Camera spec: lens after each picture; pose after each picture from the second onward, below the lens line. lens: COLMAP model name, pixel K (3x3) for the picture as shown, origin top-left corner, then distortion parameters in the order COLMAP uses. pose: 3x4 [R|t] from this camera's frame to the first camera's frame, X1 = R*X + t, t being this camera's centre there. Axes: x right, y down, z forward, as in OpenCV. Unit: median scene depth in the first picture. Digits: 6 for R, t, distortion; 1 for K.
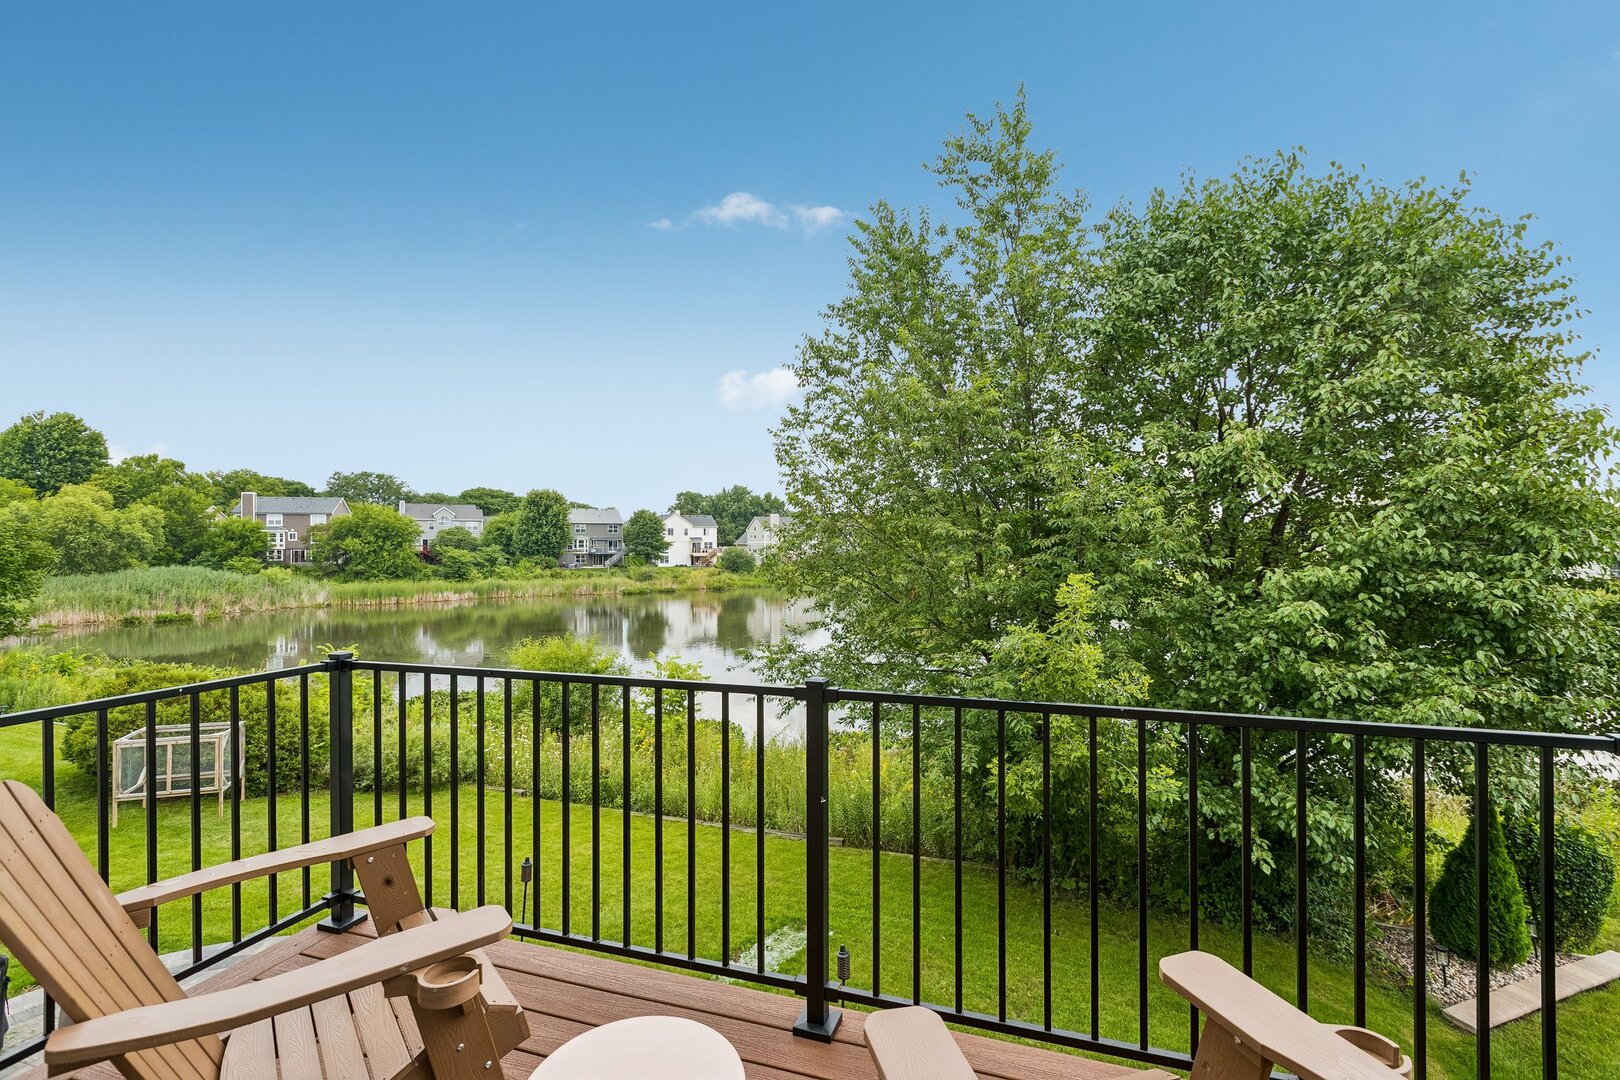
lens RADIAL K [[728.5, 0, 814.9], [0, 728.5, 540.6], [0, 0, 1]] dist [-0.001596, -0.000144]
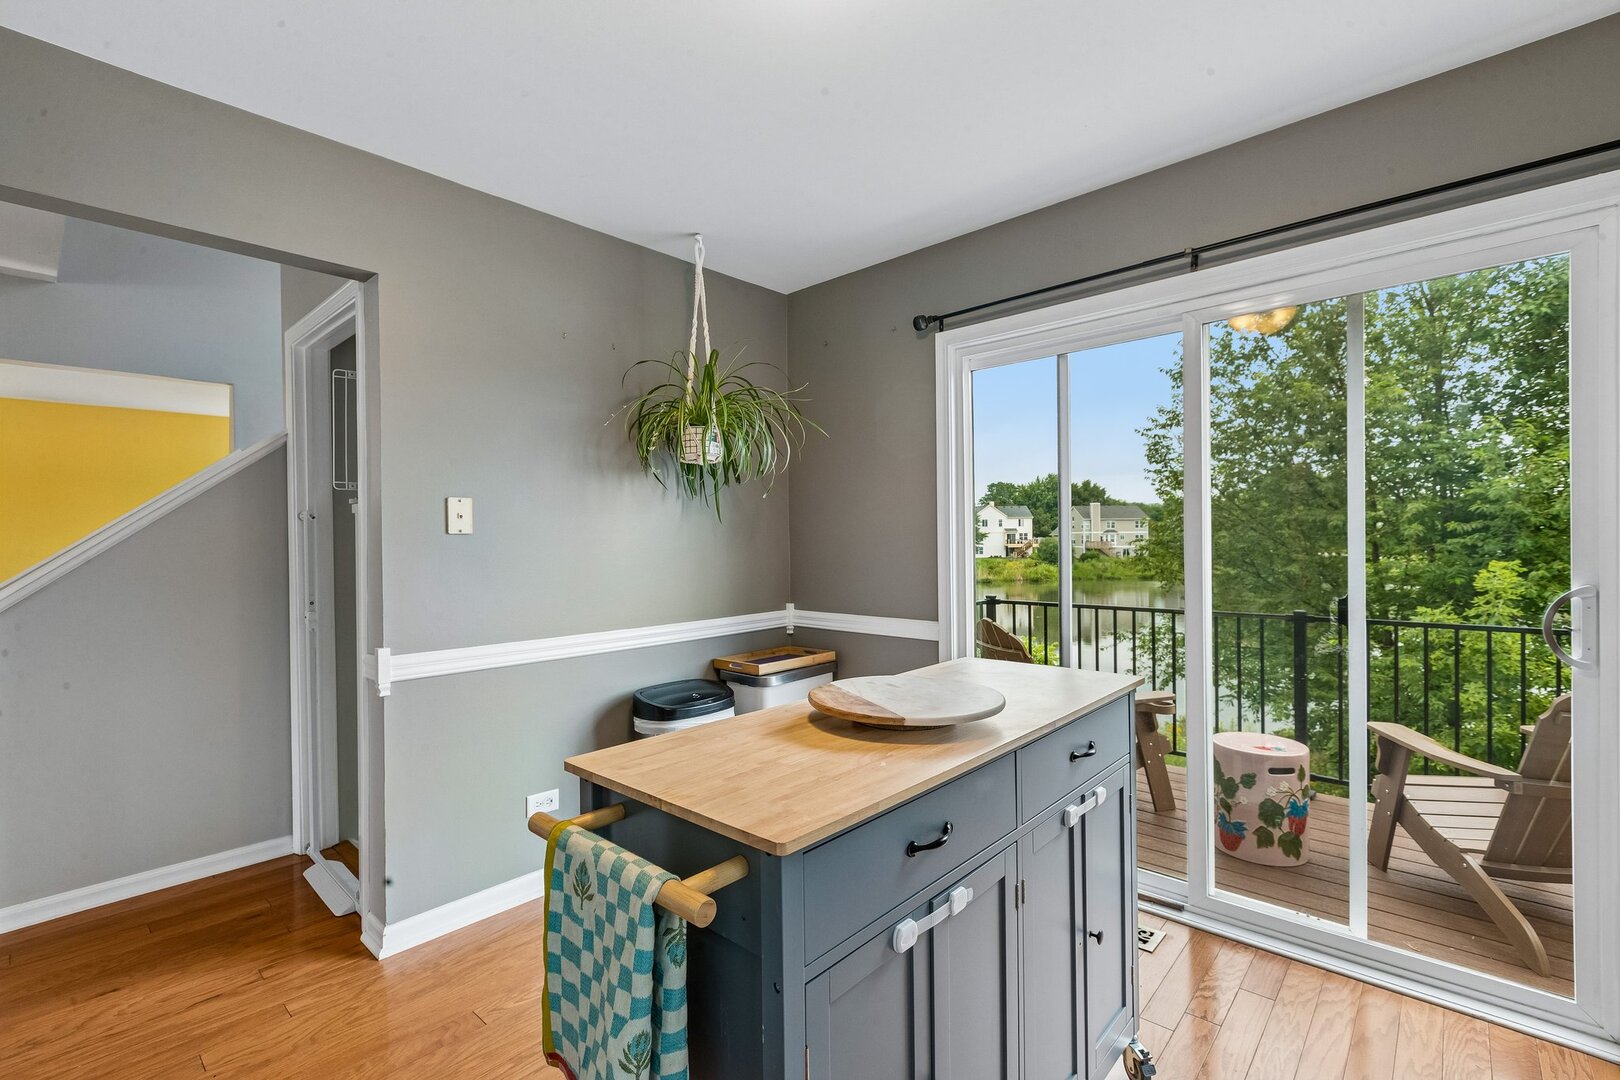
lens RADIAL K [[728.5, 0, 799.7], [0, 728.5, 541.5], [0, 0, 1]] dist [-0.001596, -0.000144]
pose [[0.907017, -0.006003, -0.421052, -0.090058], [0.011501, 0.999879, 0.010520, -0.004434], [0.420938, -0.014384, 0.906975, -0.295656]]
